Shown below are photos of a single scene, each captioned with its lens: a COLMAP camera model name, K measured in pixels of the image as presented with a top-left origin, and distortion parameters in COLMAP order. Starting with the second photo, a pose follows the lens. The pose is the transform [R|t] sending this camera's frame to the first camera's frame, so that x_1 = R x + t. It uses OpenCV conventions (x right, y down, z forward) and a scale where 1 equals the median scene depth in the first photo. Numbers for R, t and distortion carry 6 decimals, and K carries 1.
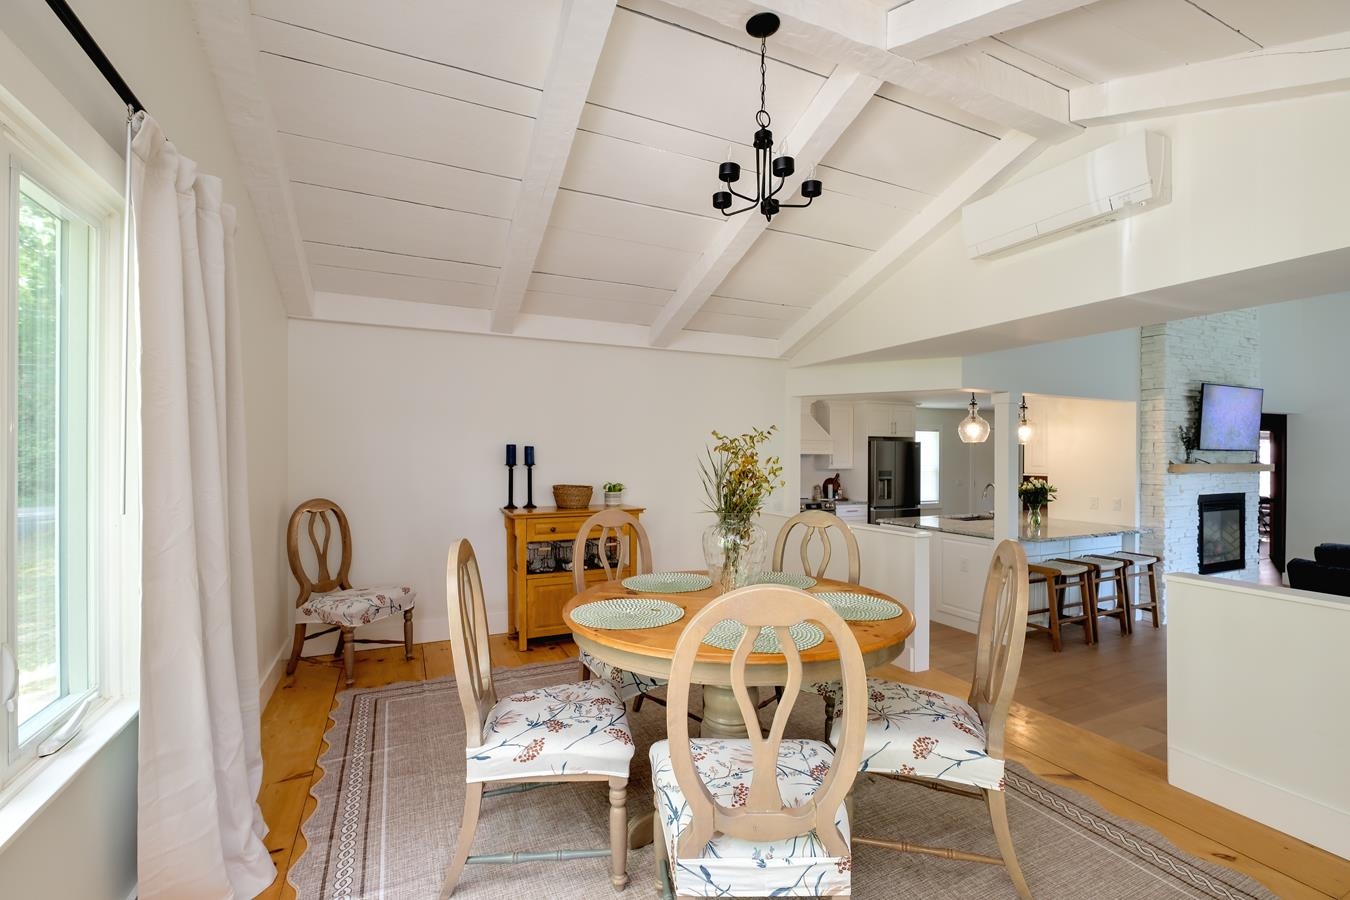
lens RADIAL K [[628.2, 0, 664.9], [0, 628.2, 449.0], [0, 0, 1]] dist [0.000859, 0.000336]
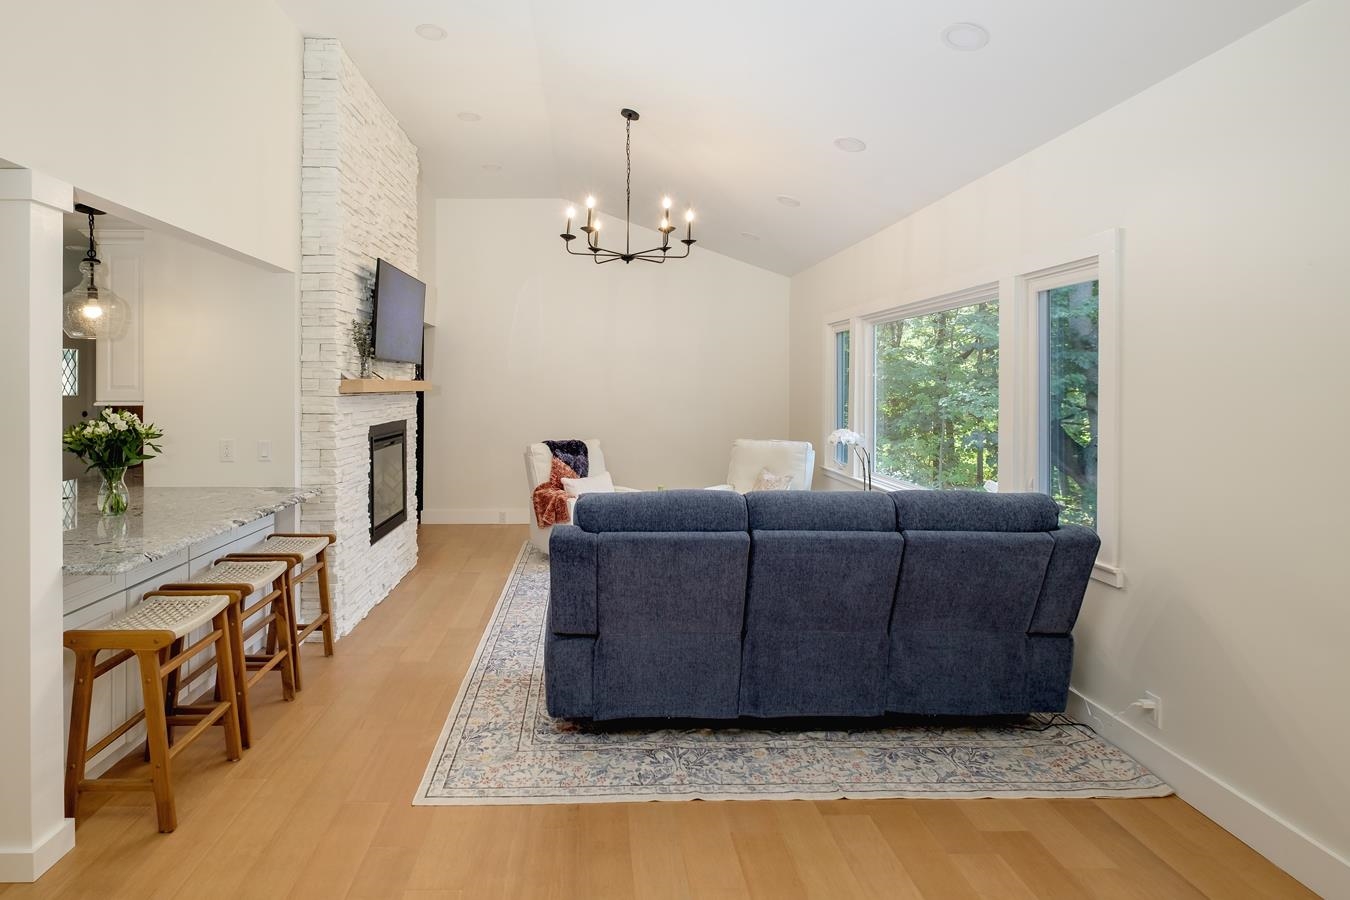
lens RADIAL K [[705.3, 0, 592.8], [0, 705.3, 384.3], [0, 0, 1]] dist [-0.006014, 0.000355]
pose [[0.438847, -0.003718, 0.898554, 0.276919], [-0.001800, 0.999986, 0.005016, 0.023864], [-0.898560, -0.003819, 0.438834, 0.454552]]
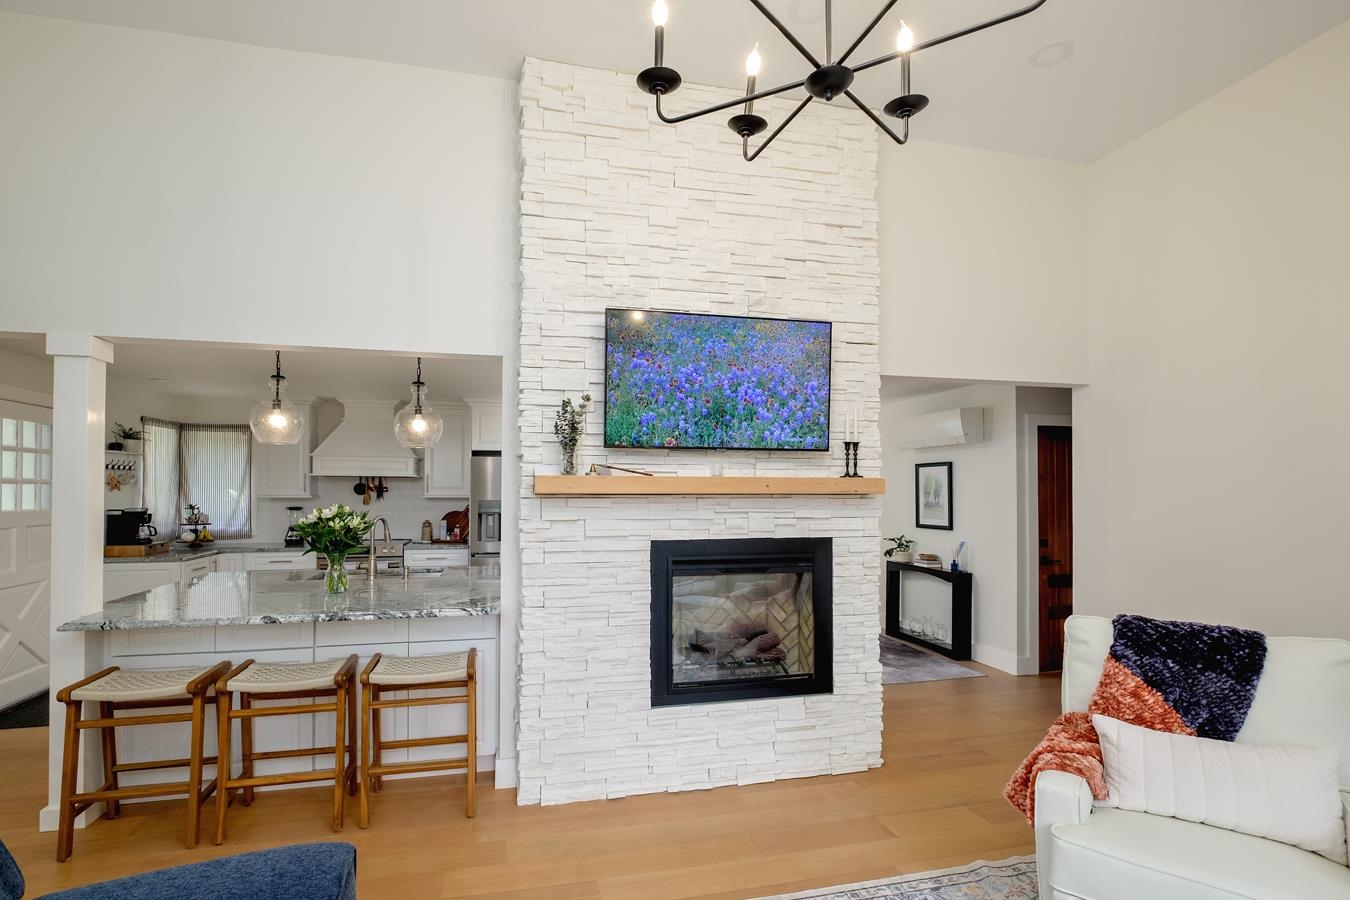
lens RADIAL K [[625.5, 0, 651.7], [0, 625.5, 483.8], [0, 0, 1]] dist [-0.011986, -0.000877]
pose [[0.972604, -0.007818, -0.232336, 0.954979], [0.005602, 0.999932, -0.010195, 0.033723], [0.232400, 0.008614, 0.972582, 0.525177]]
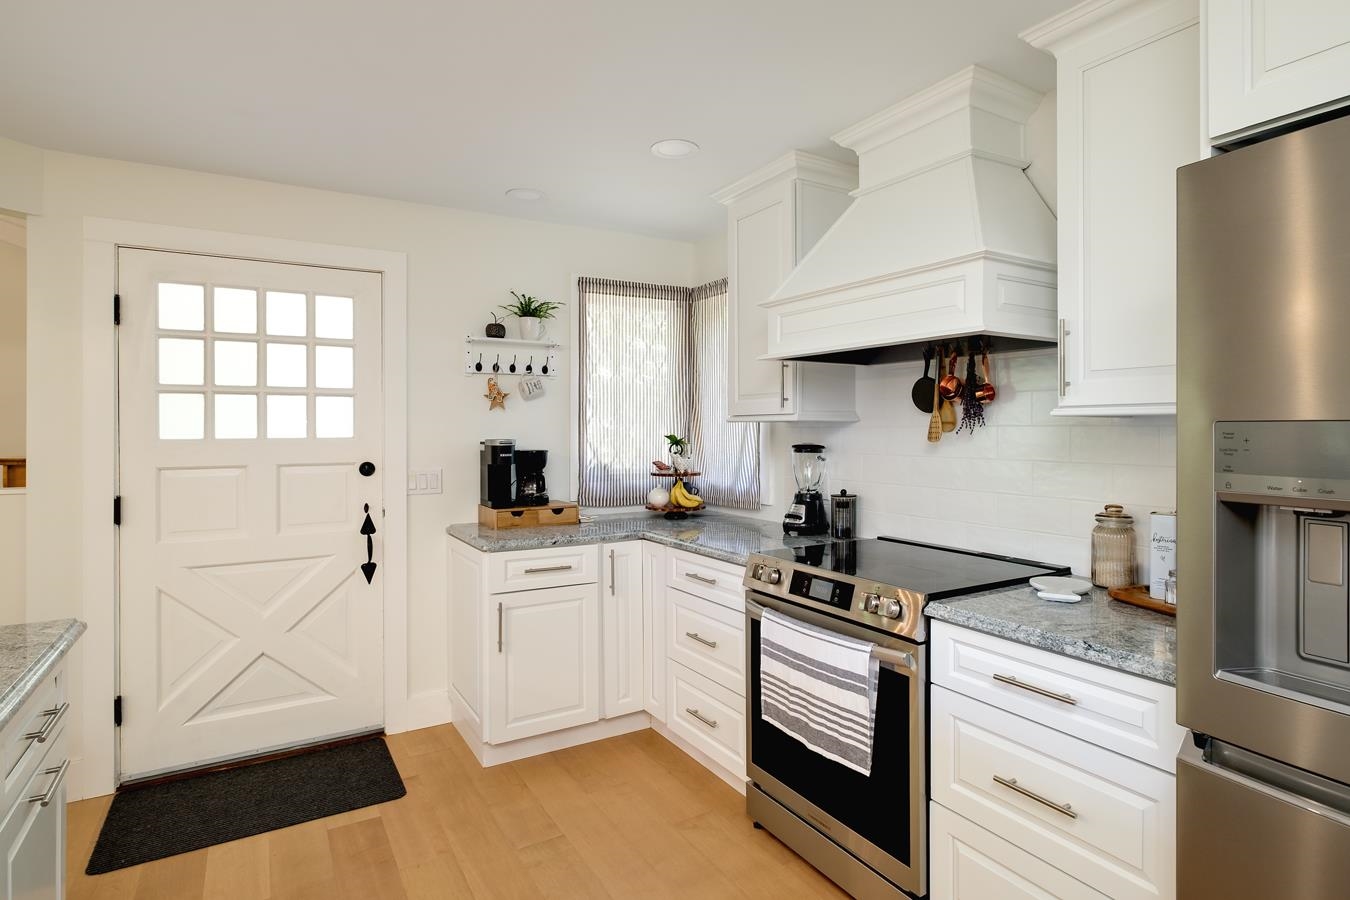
lens RADIAL K [[728.6, 0, 721.9], [0, 728.6, 428.1], [0, 0, 1]] dist [-0.004251, -0.000238]
pose [[0.109277, -0.009746, -0.993964, 0.644707], [0.005652, 0.999942, -0.009183, 0.050202], [0.993995, -0.004615, 0.109325, 1.248445]]
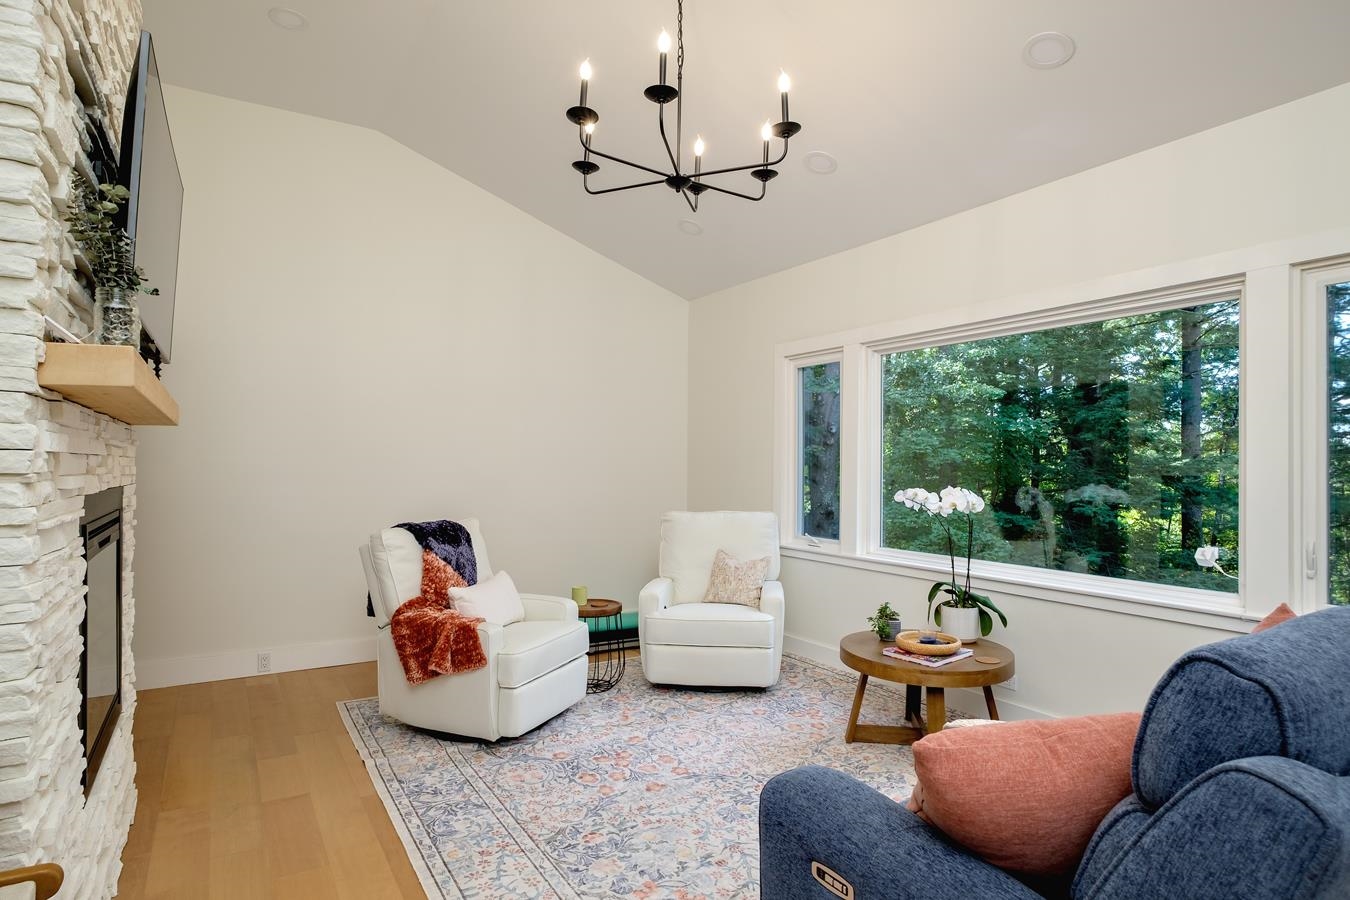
lens RADIAL K [[758.2, 0, 685.6], [0, 758.2, 450.7], [0, 0, 1]] dist [-0.007334, 0.003795]
pose [[-0.090865, 0.009721, 0.995816, 0.522350], [-0.007646, 0.999916, -0.010459, 0.055589], [-0.995834, -0.008565, -0.090783, 0.784098]]
